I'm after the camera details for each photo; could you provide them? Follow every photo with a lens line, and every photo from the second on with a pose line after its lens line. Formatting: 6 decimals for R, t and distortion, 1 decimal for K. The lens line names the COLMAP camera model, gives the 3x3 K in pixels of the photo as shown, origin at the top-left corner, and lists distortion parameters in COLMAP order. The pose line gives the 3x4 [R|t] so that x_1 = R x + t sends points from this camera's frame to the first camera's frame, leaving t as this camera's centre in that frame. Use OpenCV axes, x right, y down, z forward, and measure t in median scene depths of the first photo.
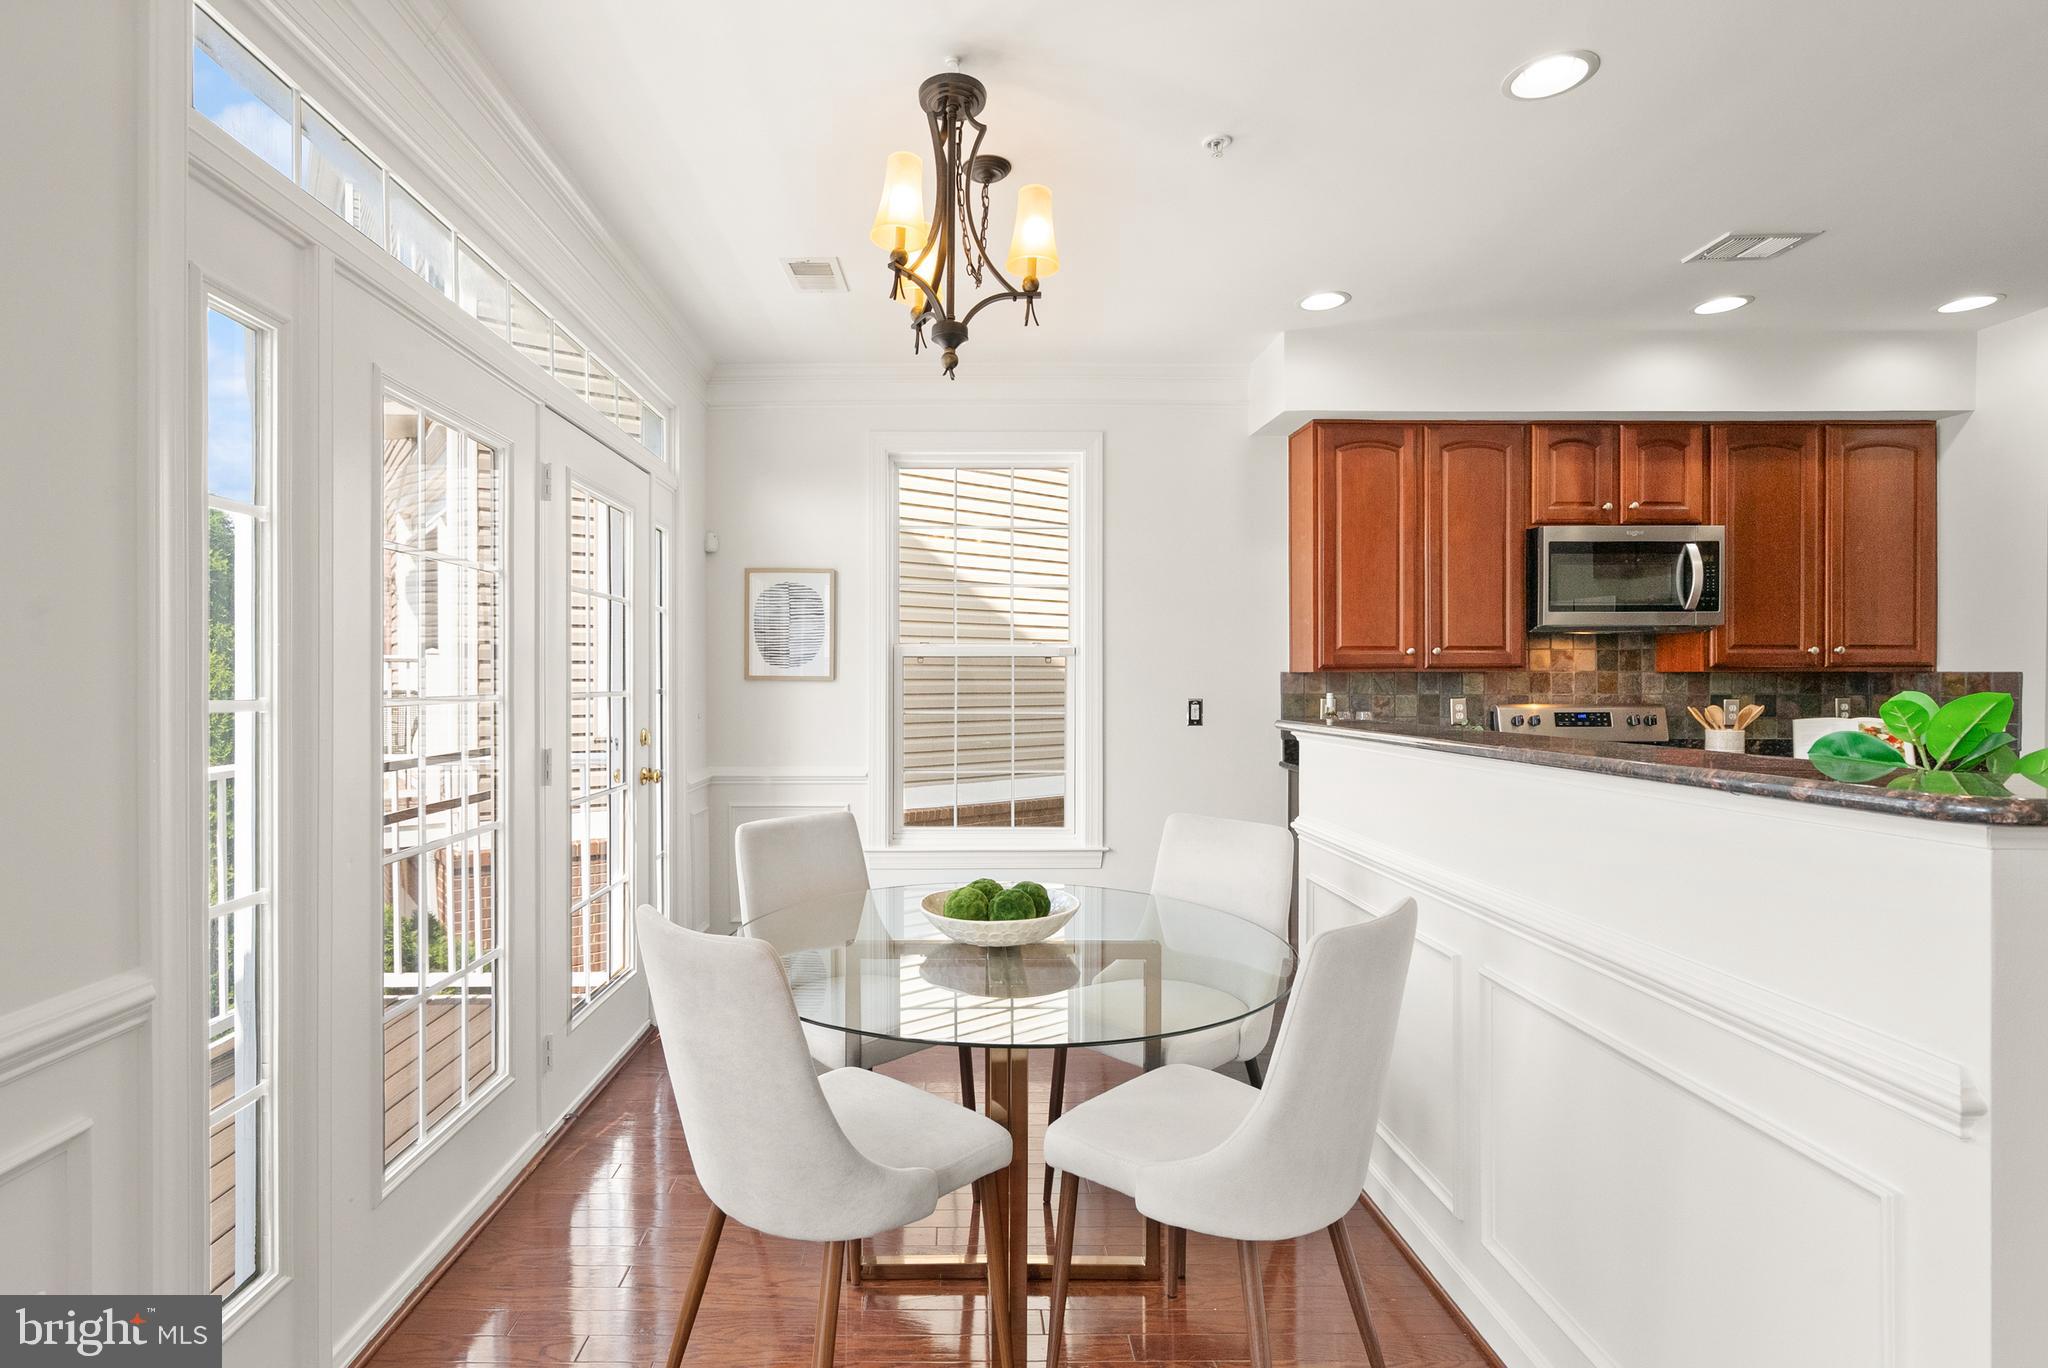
lens RADIAL K [[959.4, 0, 953.8], [0, 959.4, 697.8], [0, 0, 1]] dist [-0.002072, 0.002845]
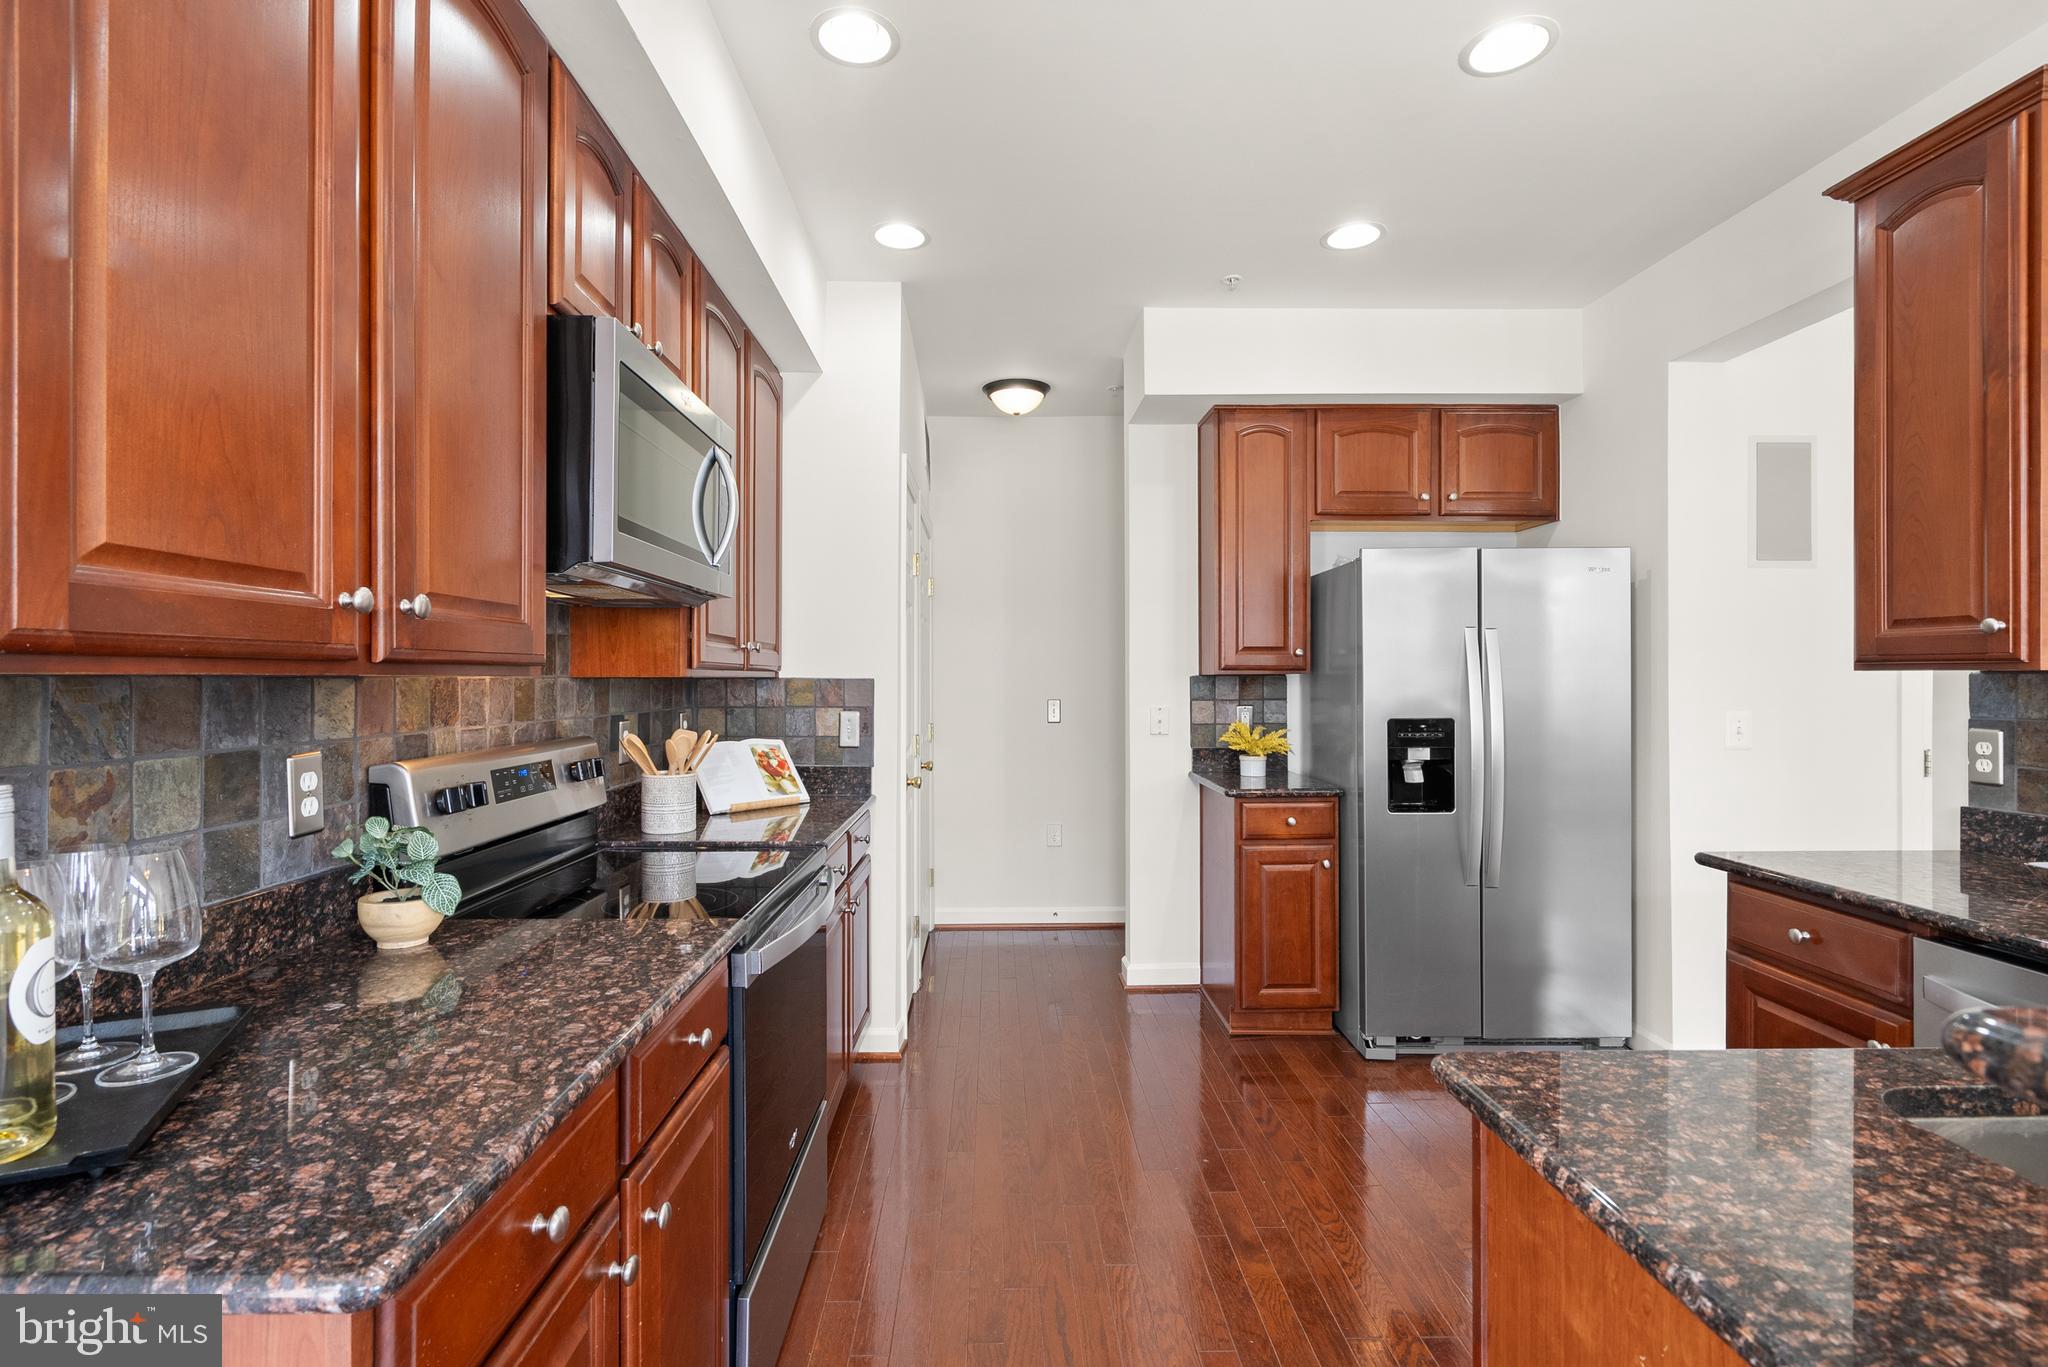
lens RADIAL K [[959.4, 0, 1009.5], [0, 959.4, 681.7], [0, 0, 1]] dist [-0.002072, 0.002845]
pose [[-0.015686, -0.001153, 0.999876, 0.192538], [0.022750, 0.999740, 0.001510, -0.020000], [-0.999618, 0.022771, -0.015656, 0.769724]]
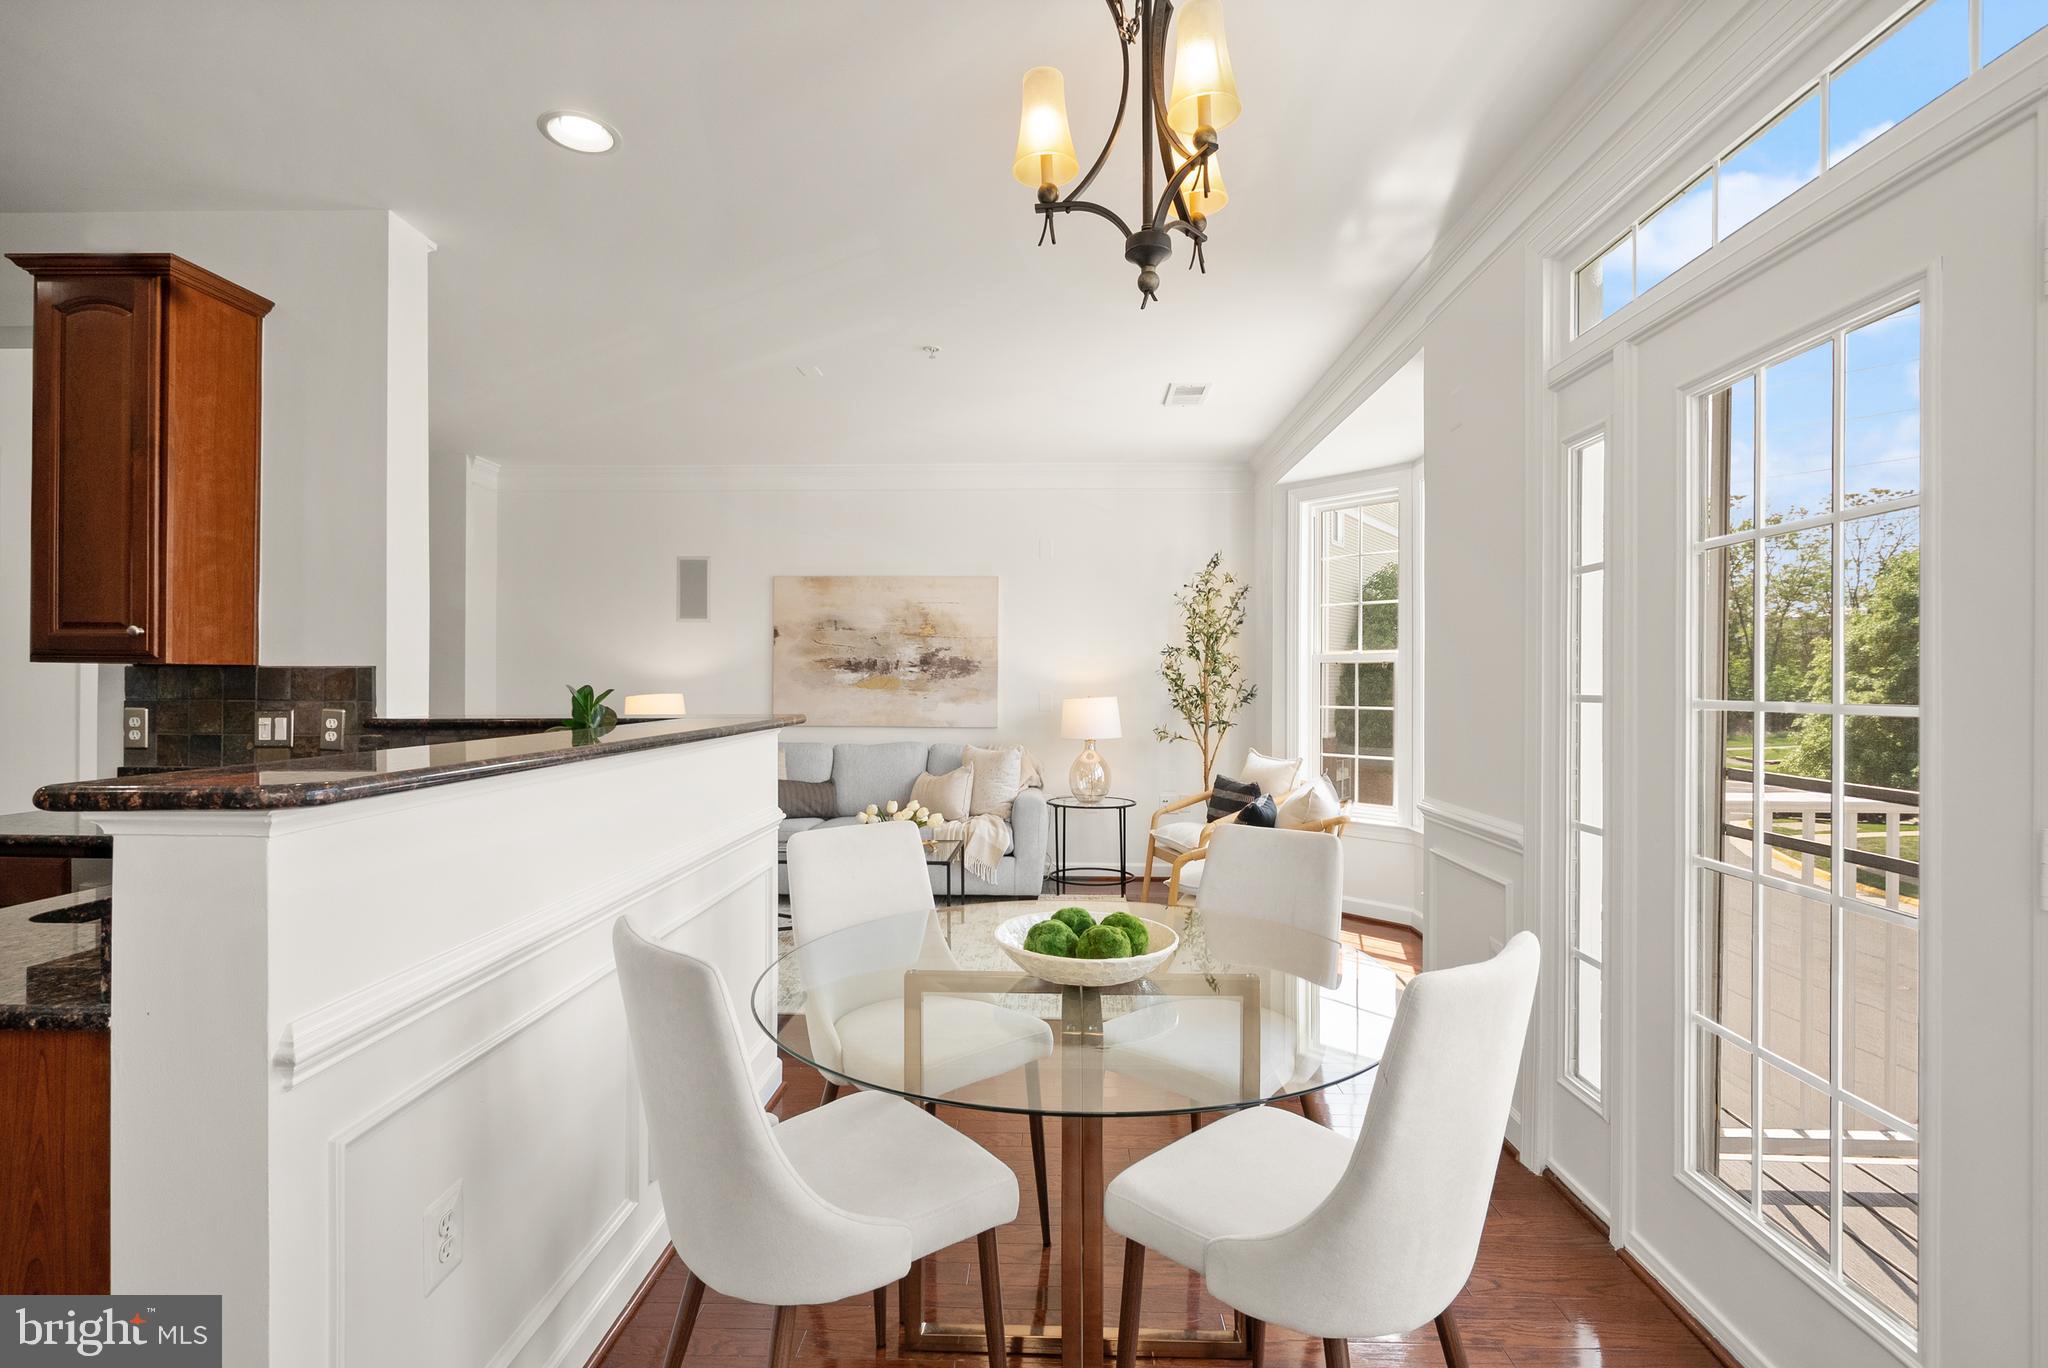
lens RADIAL K [[959.4, 0, 1037.0], [0, 959.4, 675.9], [0, 0, 1]] dist [-0.002072, 0.002845]
pose [[-0.999412, -0.001566, 0.034245, 0.033315], [-0.001080, 0.999898, 0.014216, -0.015453], [-0.034264, 0.014171, -0.999312, 0.902223]]
